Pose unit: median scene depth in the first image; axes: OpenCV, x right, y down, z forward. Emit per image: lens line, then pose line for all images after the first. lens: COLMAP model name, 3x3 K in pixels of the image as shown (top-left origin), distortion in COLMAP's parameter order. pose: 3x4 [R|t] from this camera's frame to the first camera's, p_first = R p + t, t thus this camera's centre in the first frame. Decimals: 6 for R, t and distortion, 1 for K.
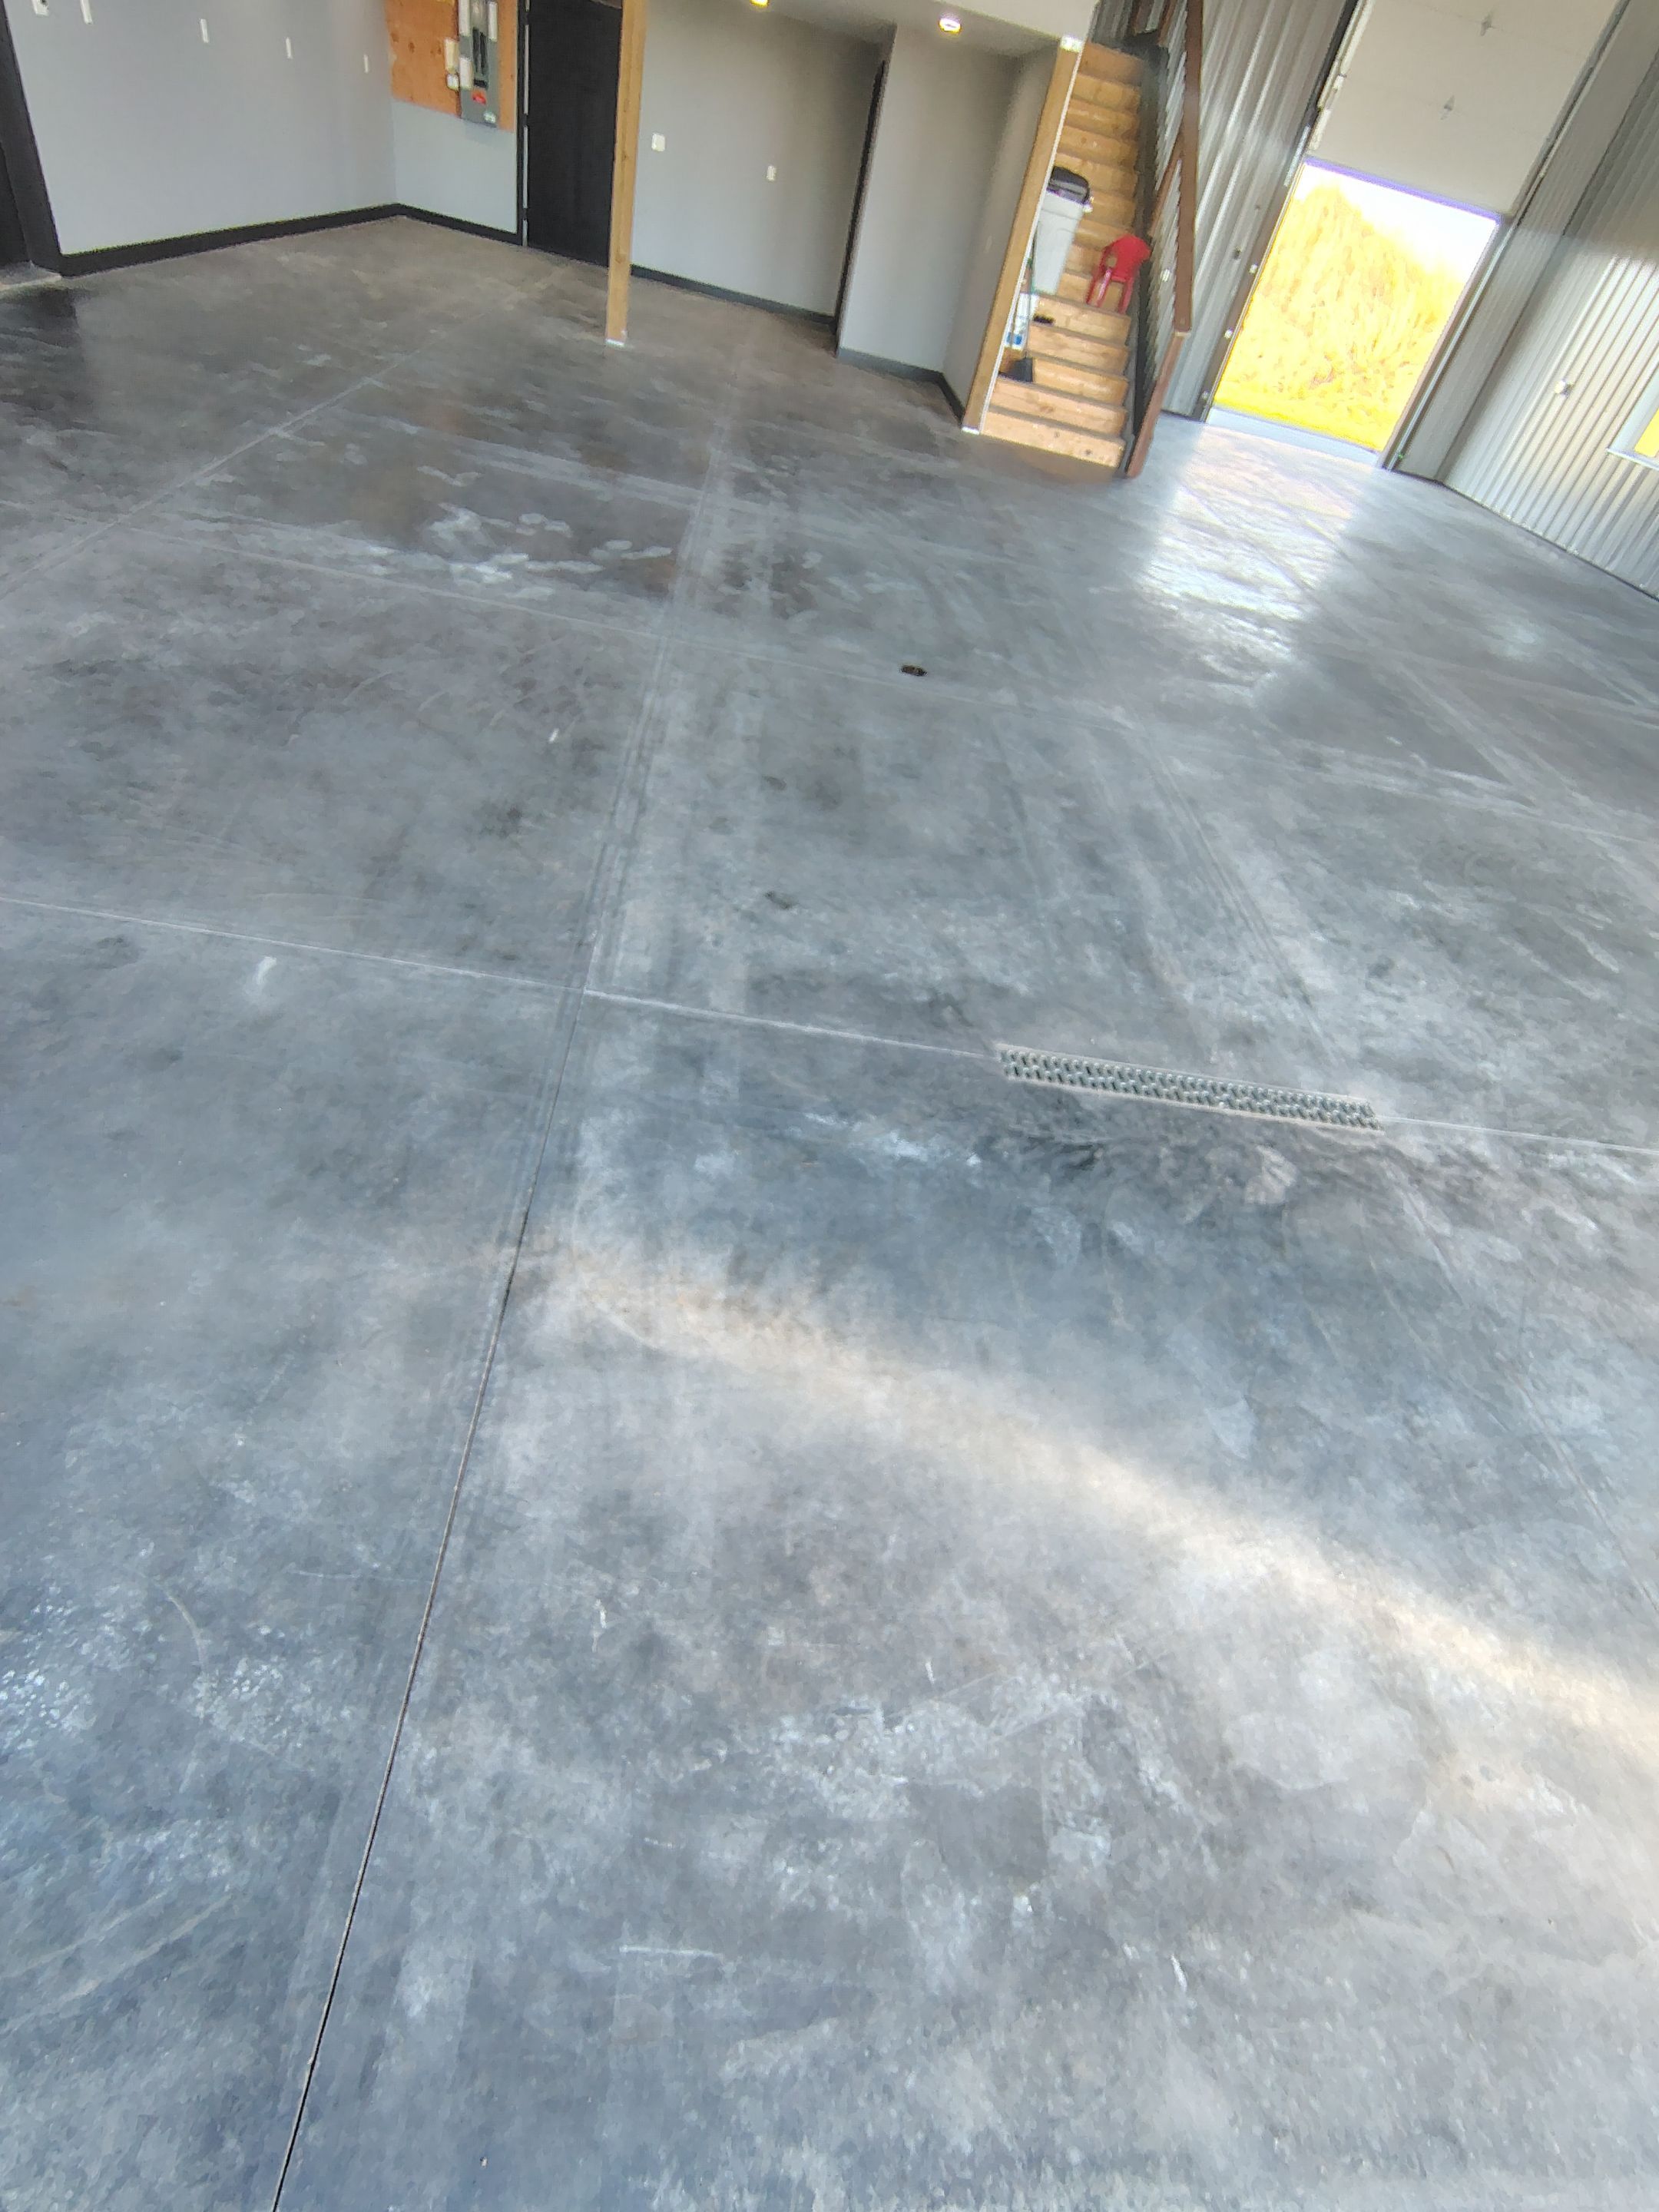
lens RADIAL K [[1054.8, 0, 829.5], [0, 1054.8, 1106.0], [0, 0, 1]] dist [-0.009220, 0.008995]
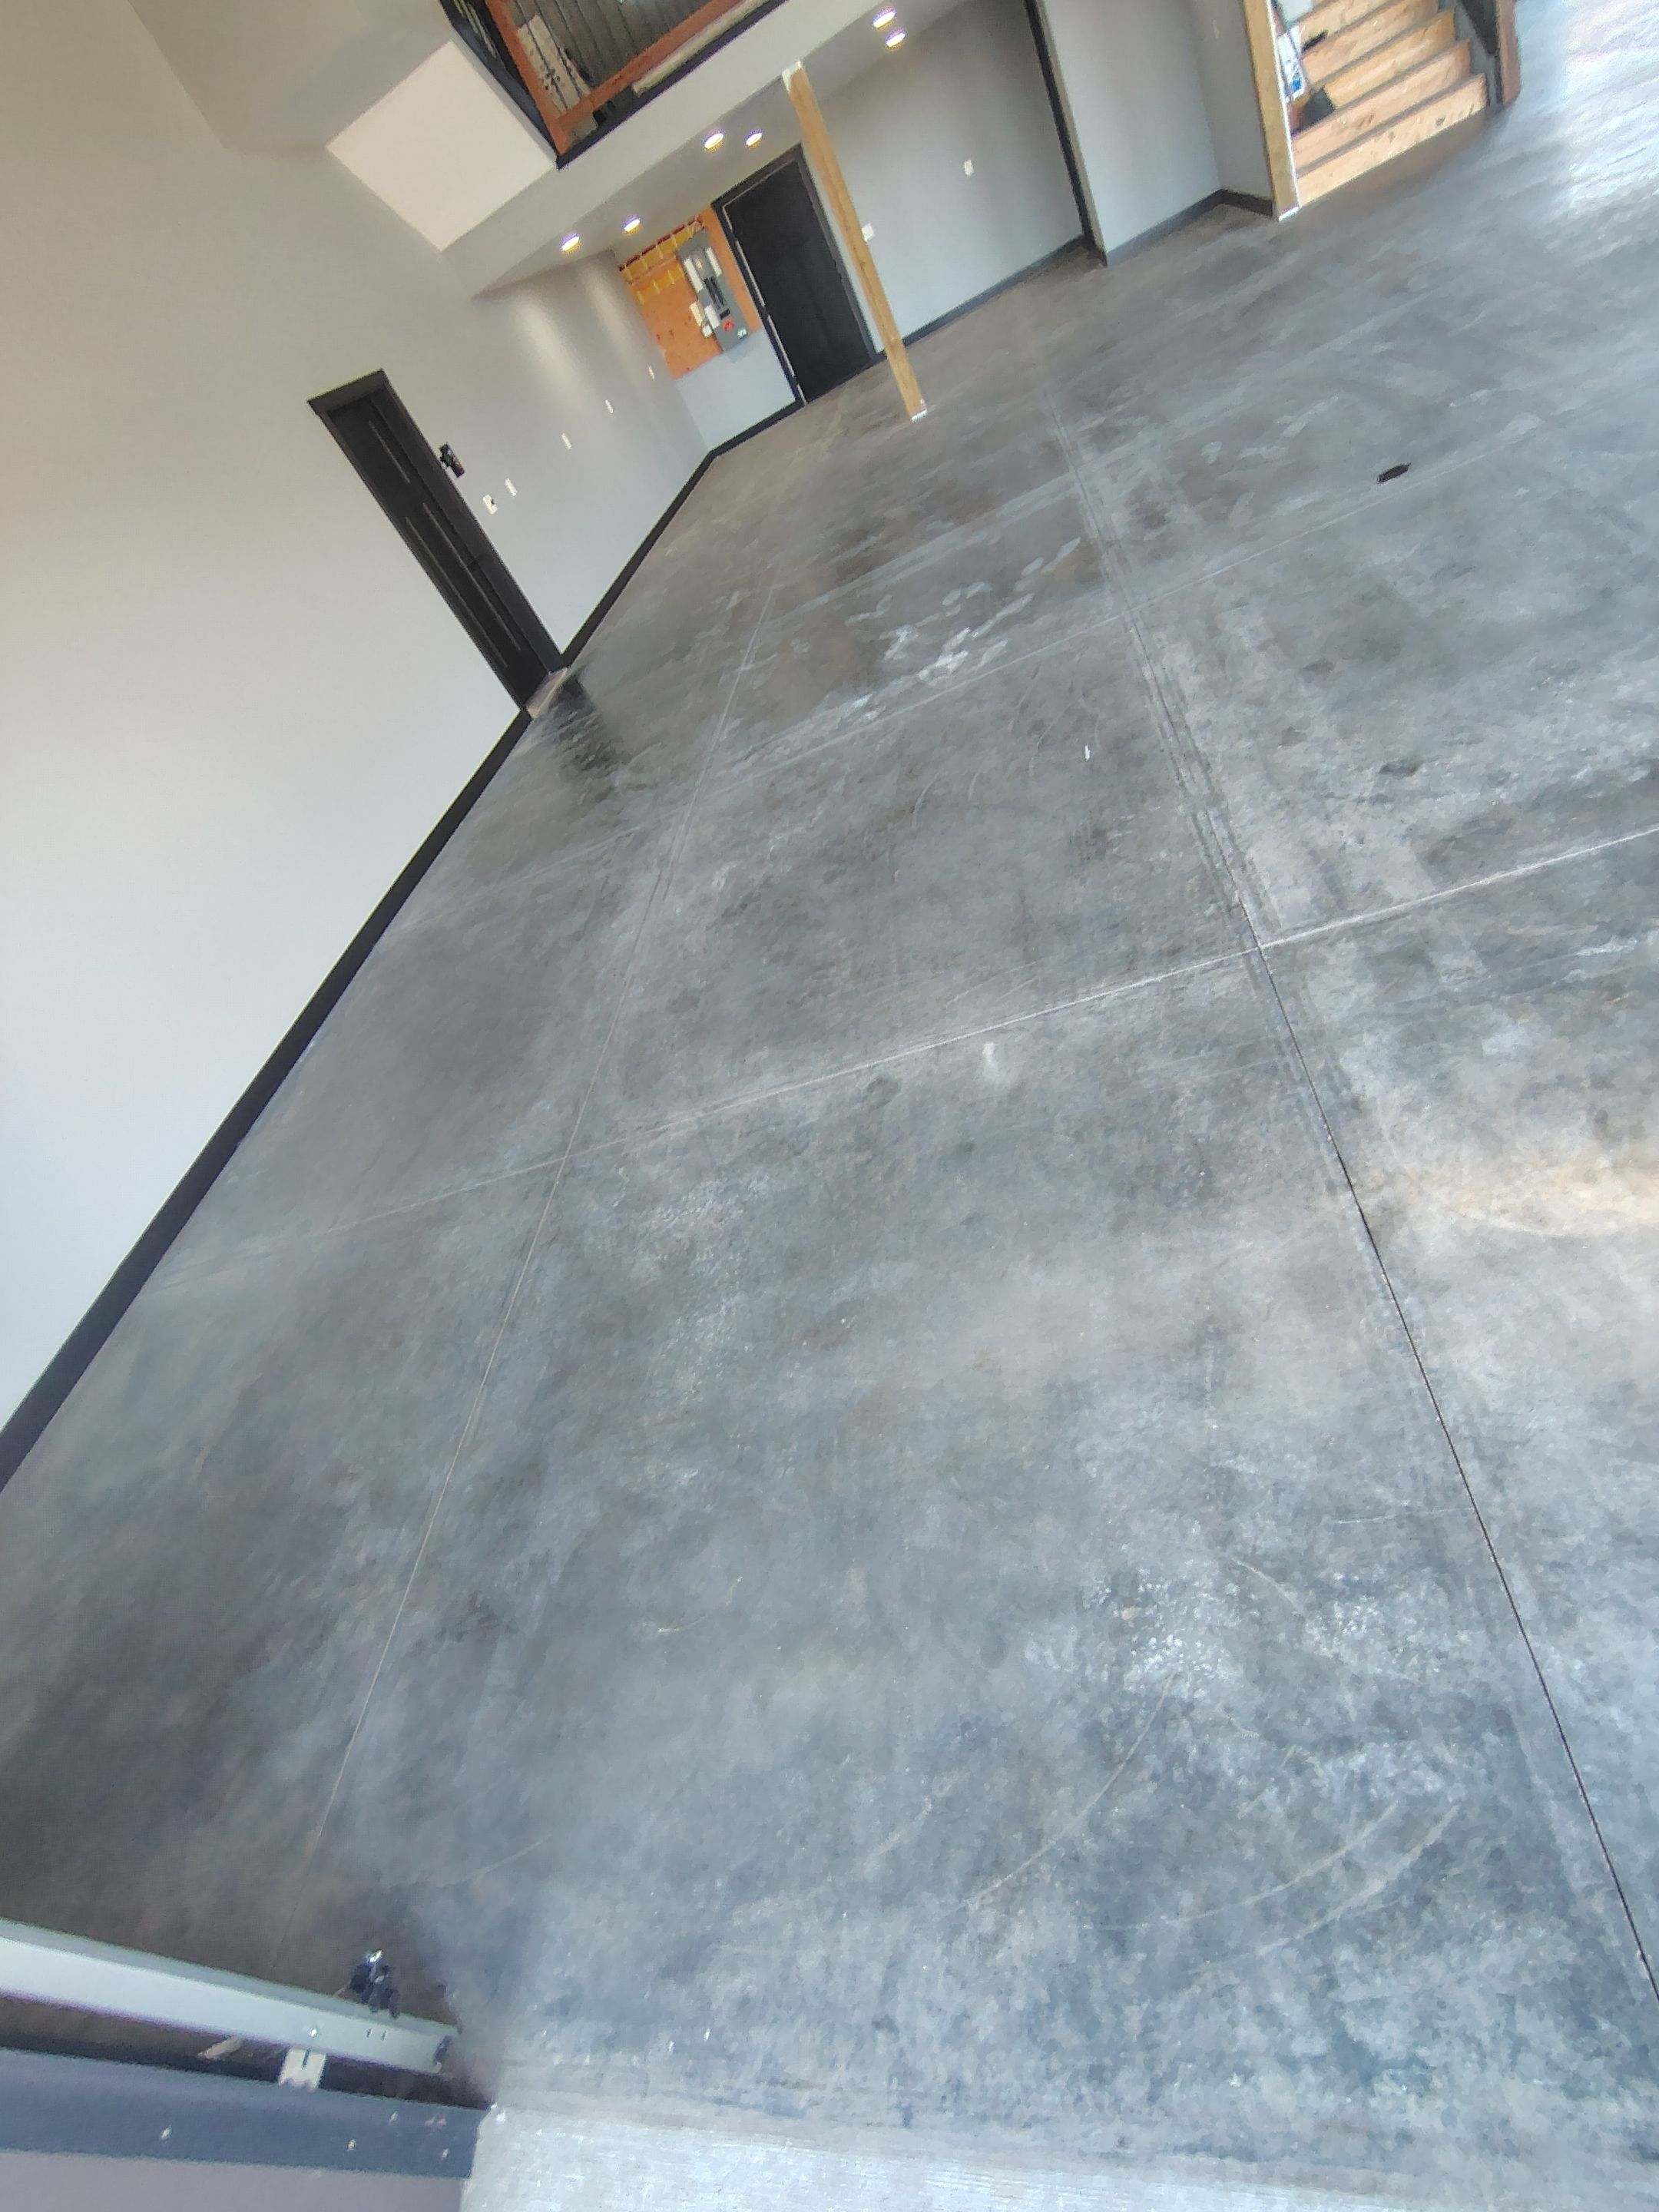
lens RADIAL K [[1044.3, 0, 819.0], [0, 1044.3, 1109.6], [0, 0, 1]] dist [-0.001659, 0.000259]
pose [[0.781141, -0.385955, -0.490772, -0.175805], [0.380691, 0.917451, -0.115575, -0.015463], [0.494866, -0.096552, 0.863588, -0.105037]]
